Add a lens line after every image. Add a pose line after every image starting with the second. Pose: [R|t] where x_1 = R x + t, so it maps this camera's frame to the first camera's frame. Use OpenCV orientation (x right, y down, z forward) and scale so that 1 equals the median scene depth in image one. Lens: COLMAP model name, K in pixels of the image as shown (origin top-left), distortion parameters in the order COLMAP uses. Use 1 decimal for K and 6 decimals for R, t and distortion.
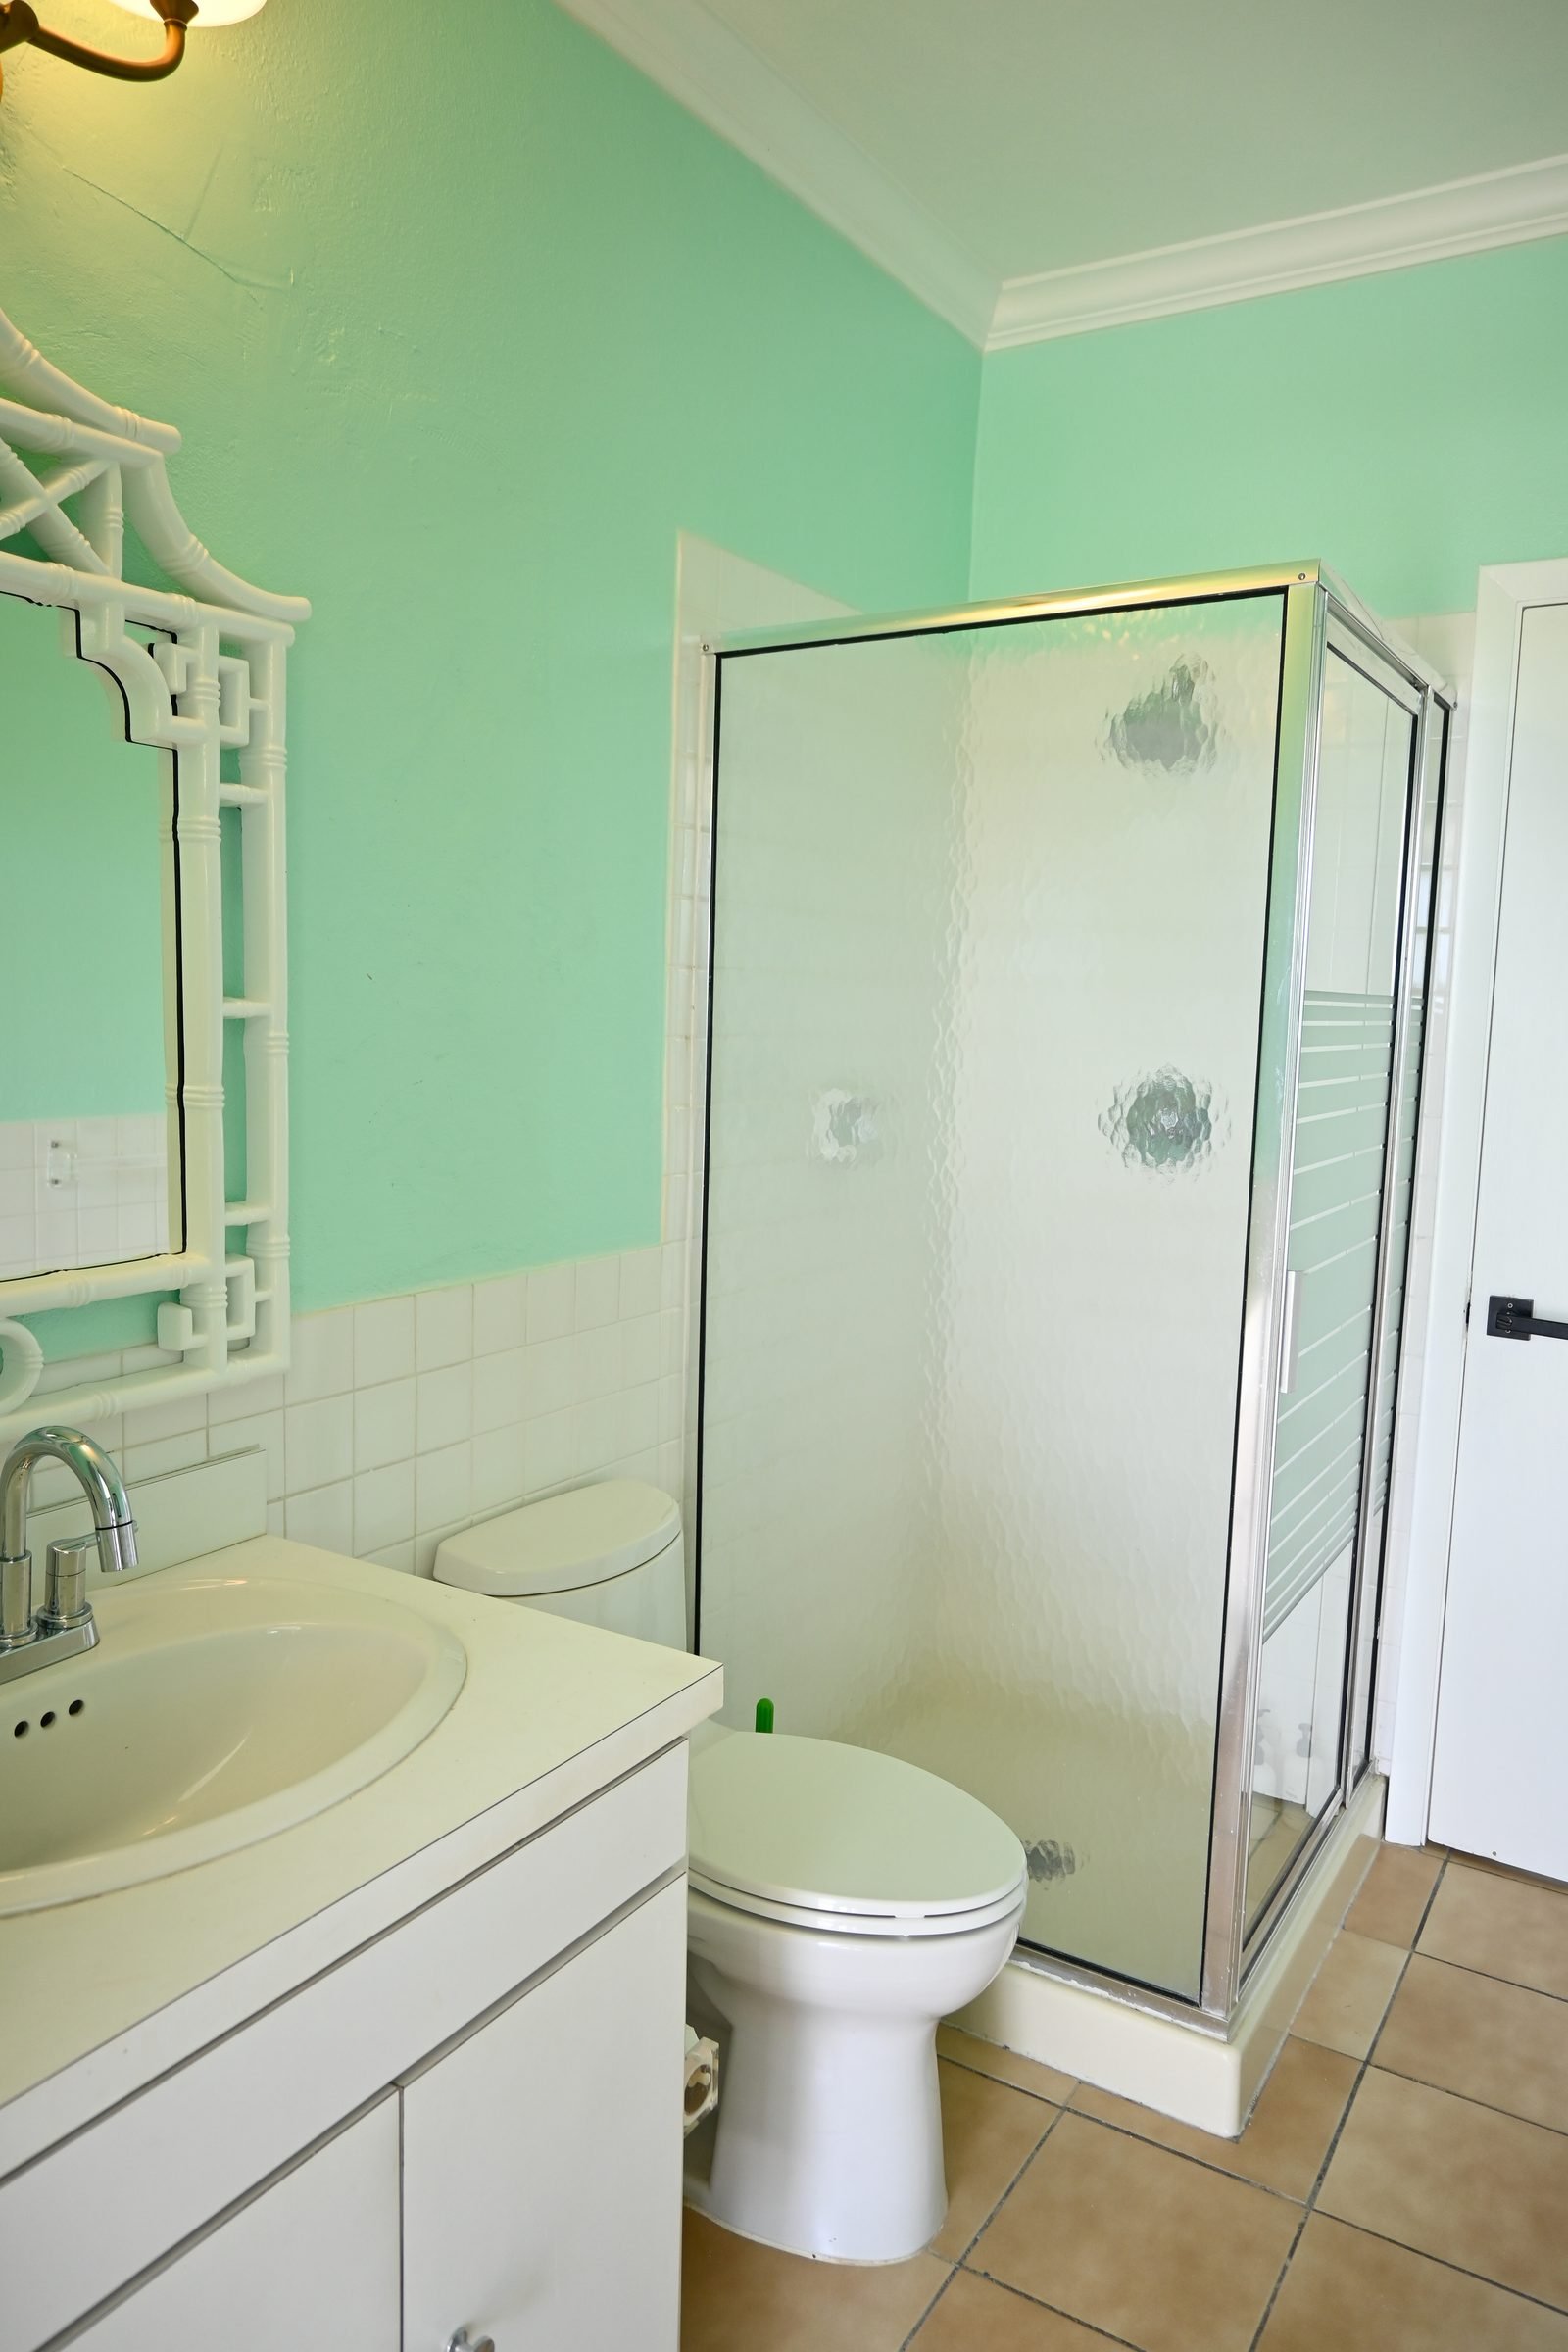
lens RADIAL K [[1589.2, 0, 788.2], [0, 1589.2, 1169.8], [0, 0, 1]] dist [-0.001586, -0.004535]
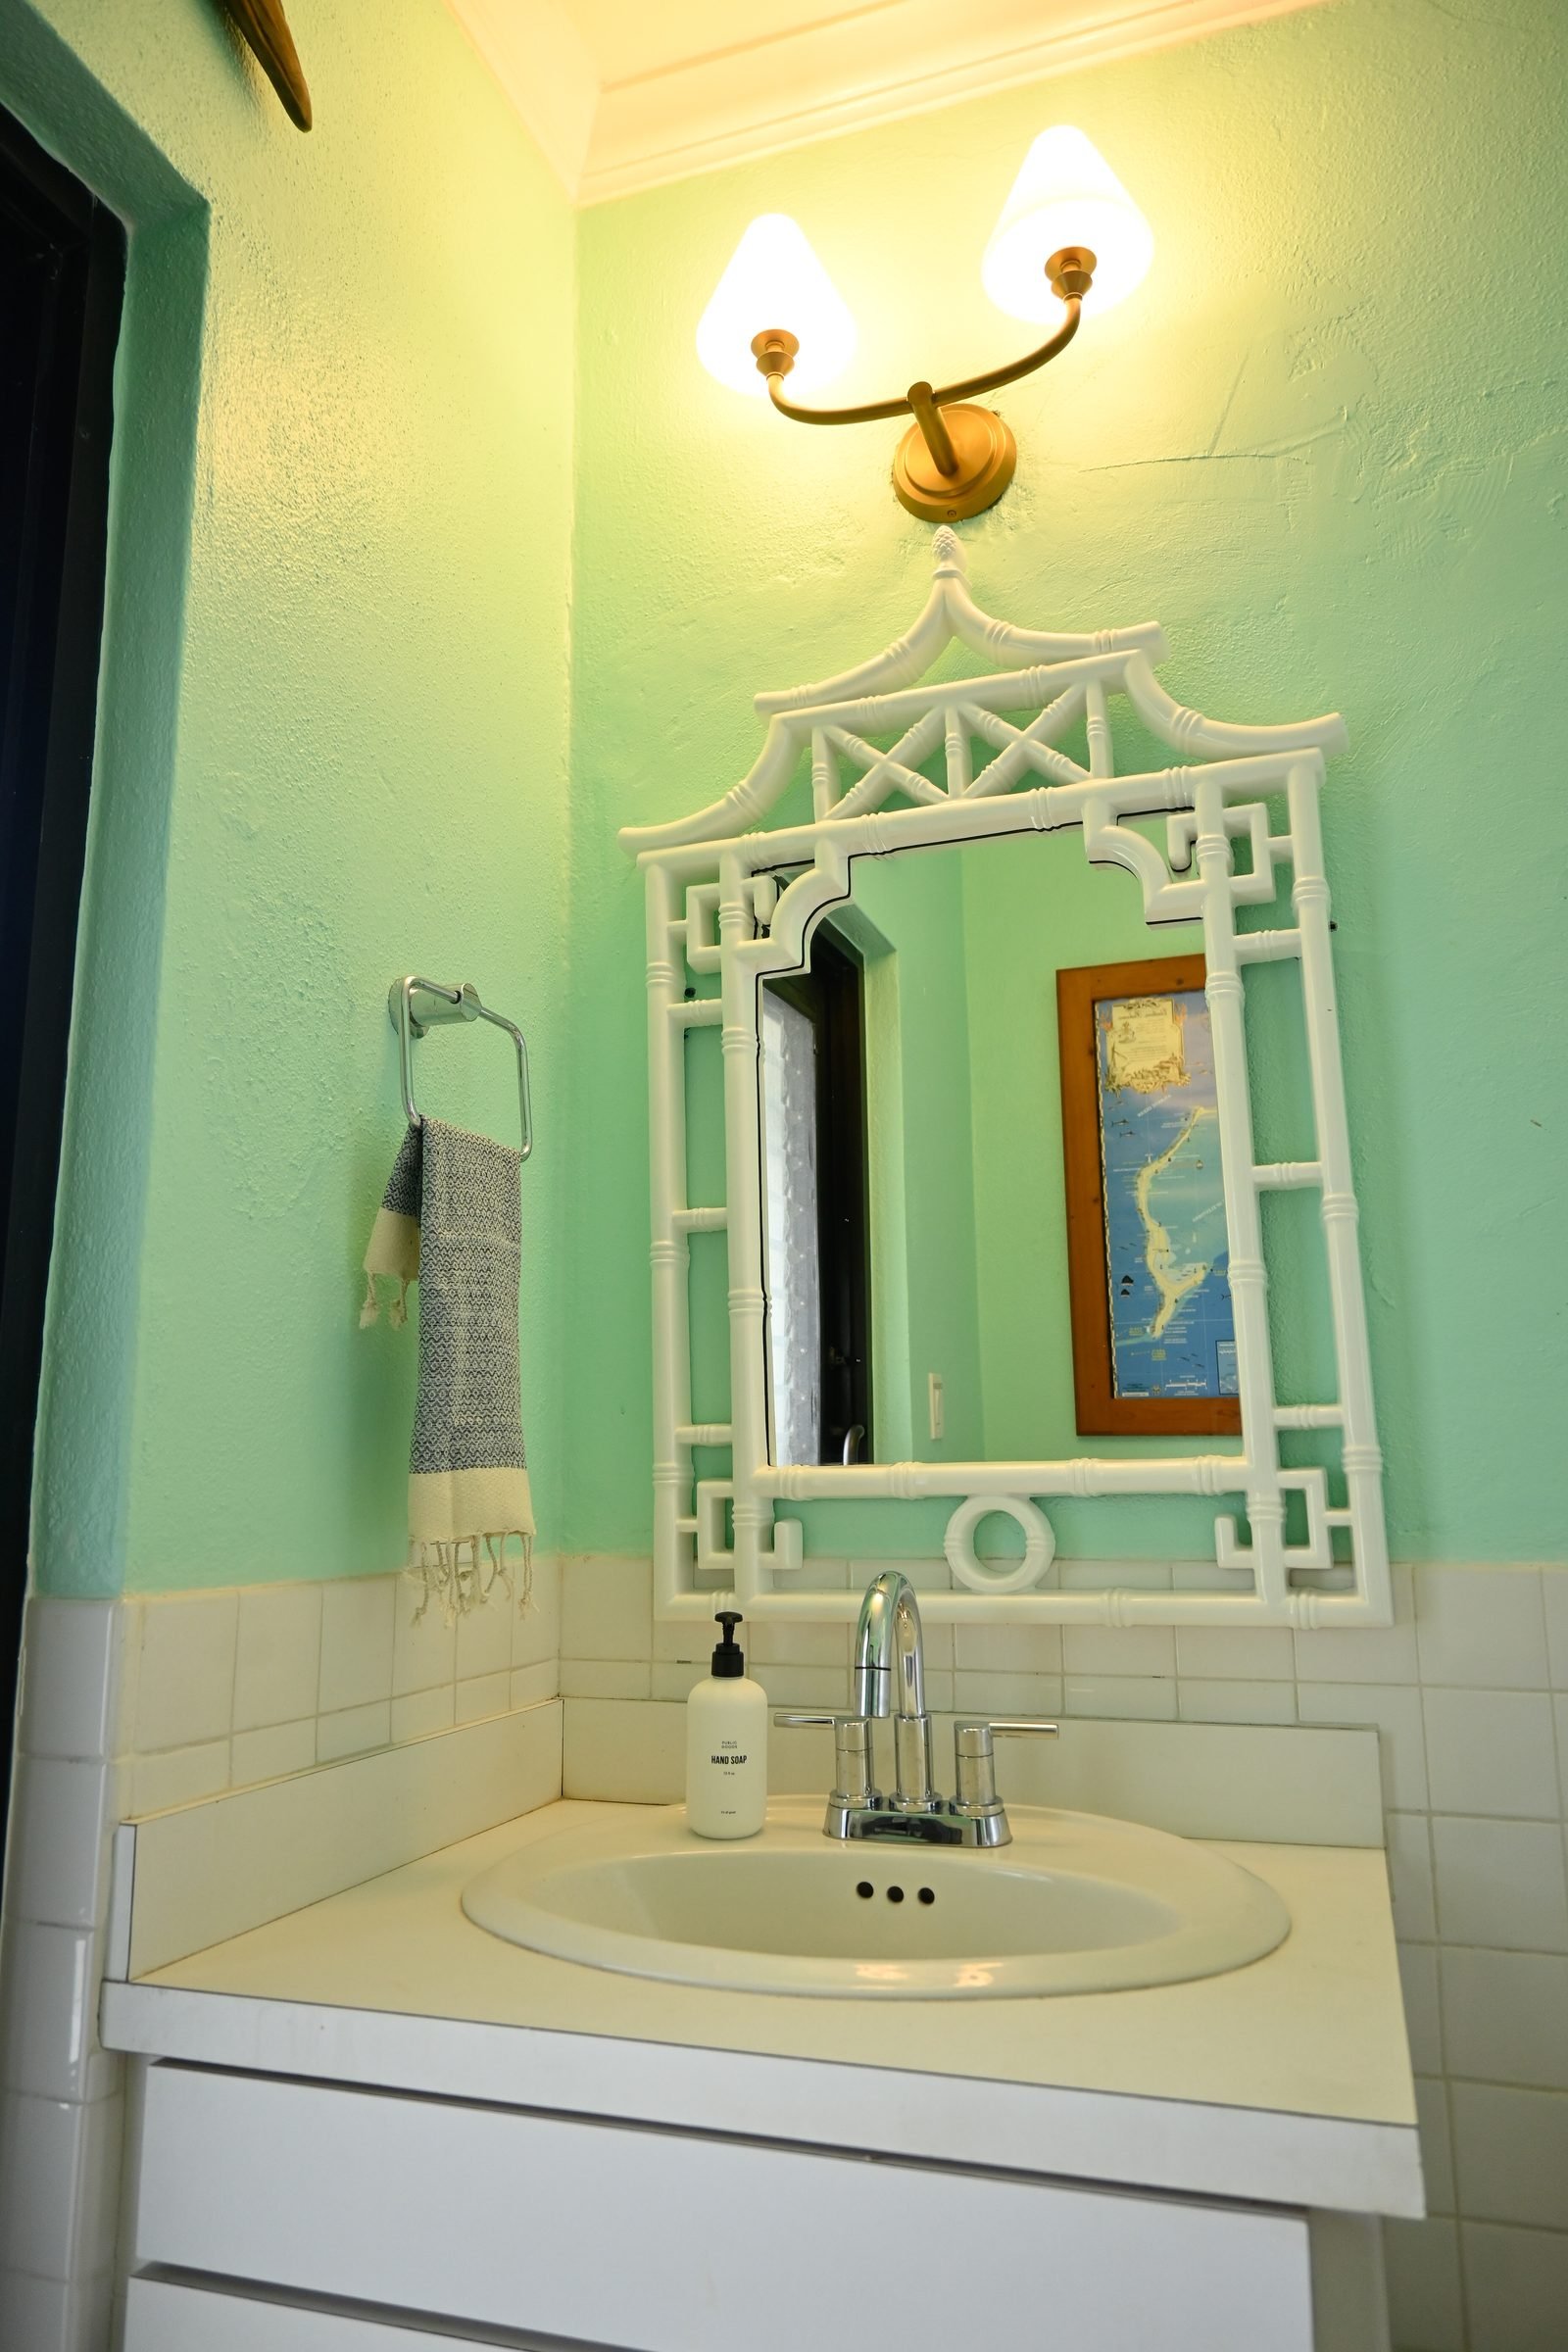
lens RADIAL K [[1589.2, 0, 793.0], [0, 1589.2, 1178.7], [0, 0, 1]] dist [-0.001586, -0.004535]
pose [[0.228450, -0.206786, -0.951341, 0.429129], [-0.092533, 0.968146, -0.232659, 0.131721], [0.969148, 0.141182, 0.202038, 0.573755]]
